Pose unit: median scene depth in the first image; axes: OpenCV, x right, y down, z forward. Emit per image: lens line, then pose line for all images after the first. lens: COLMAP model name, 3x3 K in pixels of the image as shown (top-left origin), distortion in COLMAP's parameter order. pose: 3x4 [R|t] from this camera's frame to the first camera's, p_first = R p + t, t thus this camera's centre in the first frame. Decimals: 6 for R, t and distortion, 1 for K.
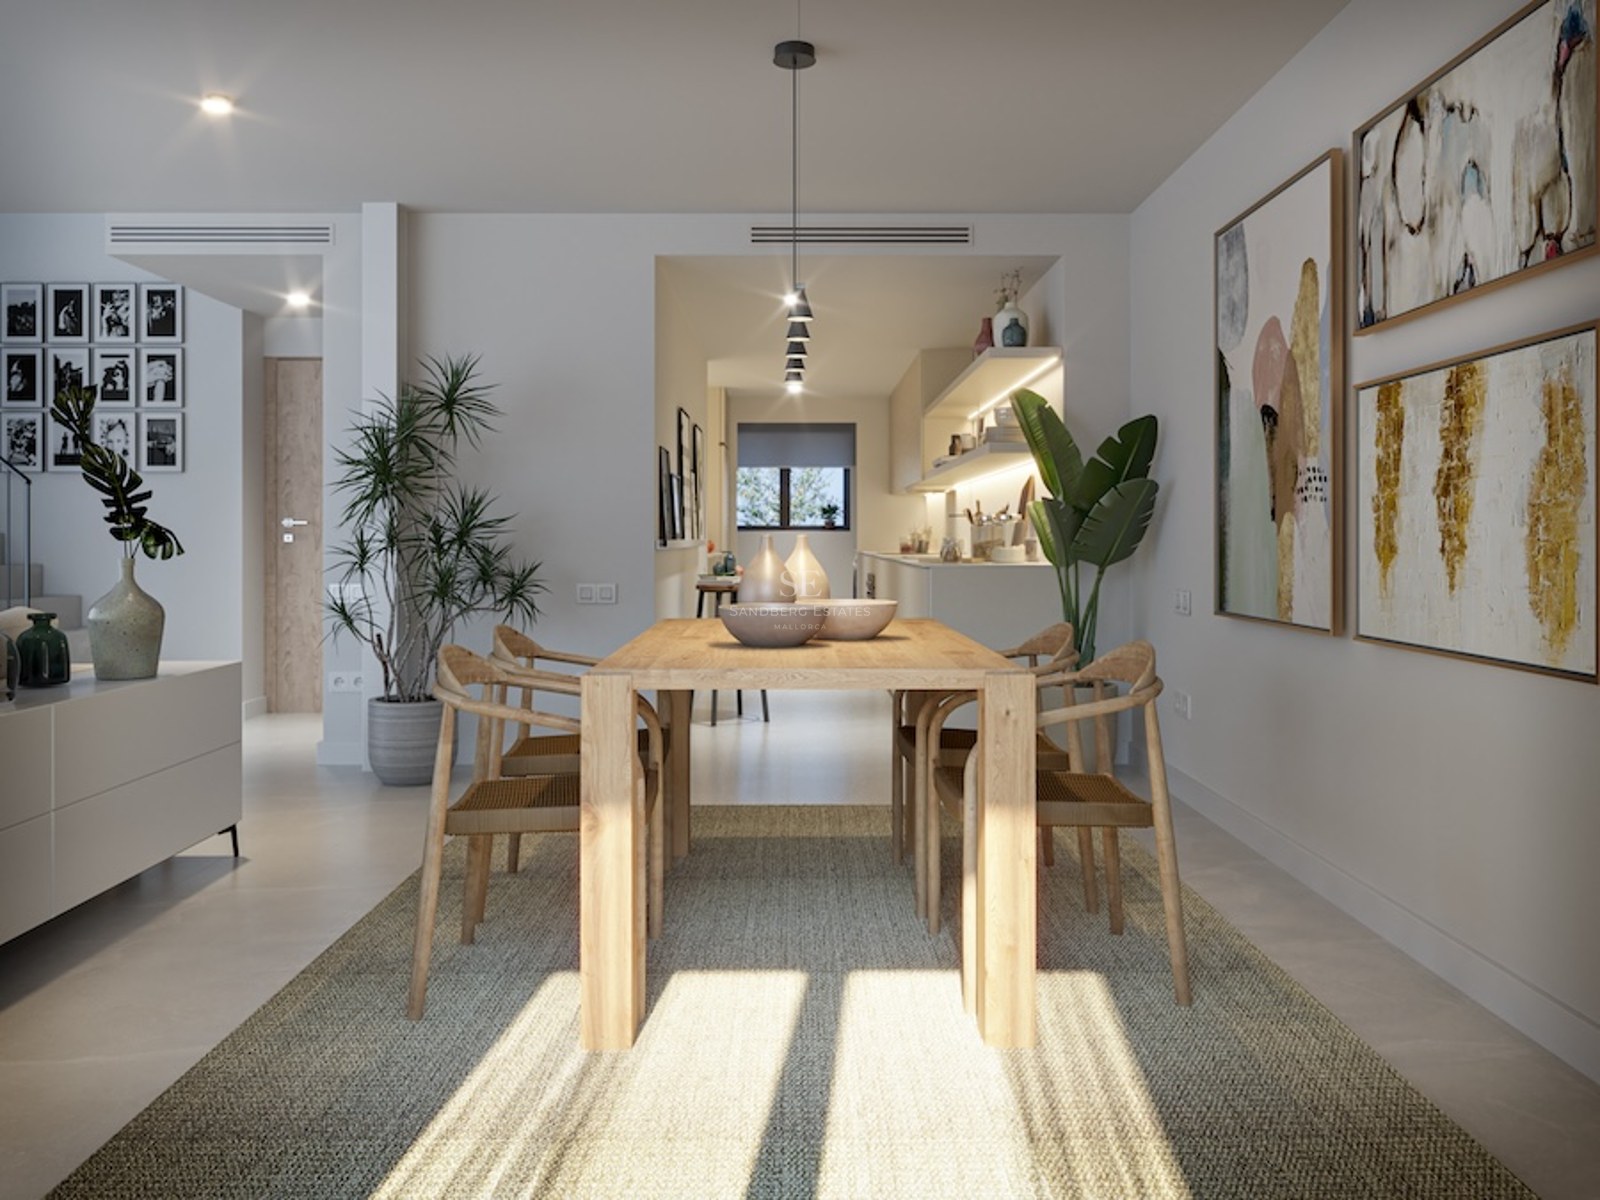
lens RADIAL K [[1271.6, 0, 799.1], [0, 1271.6, 599.2], [0, 0, 1]] dist [0.003538, 0.000360]
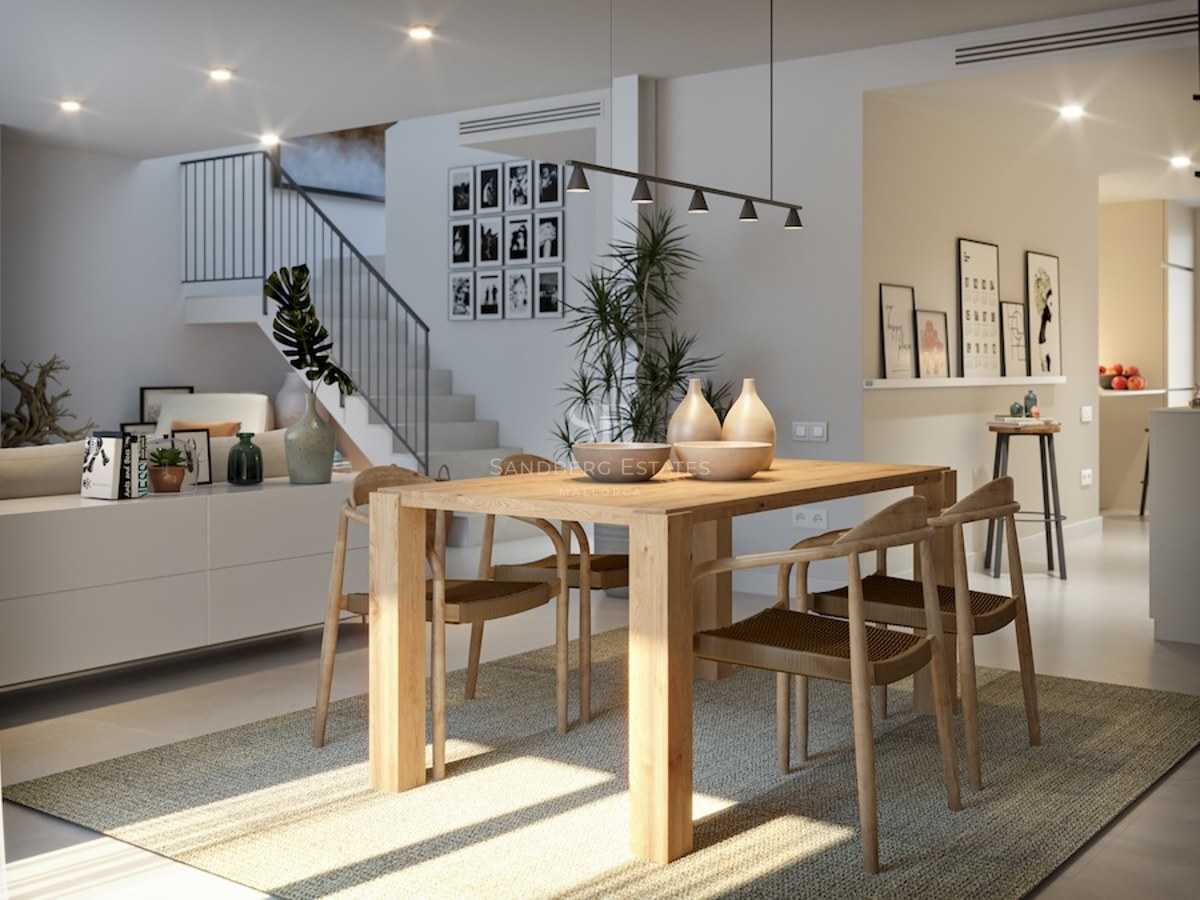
lens RADIAL K [[1402.8, 0, 600.1], [0, 1402.8, 448.9], [0, 0, 1]] dist [-0.013144, 0.000000]
pose [[0.785492, 0.036188, -0.617813, 0.342879], [-0.029664, 0.999343, 0.020822, -0.007683], [0.618161, 0.001972, 0.786049, 0.015258]]
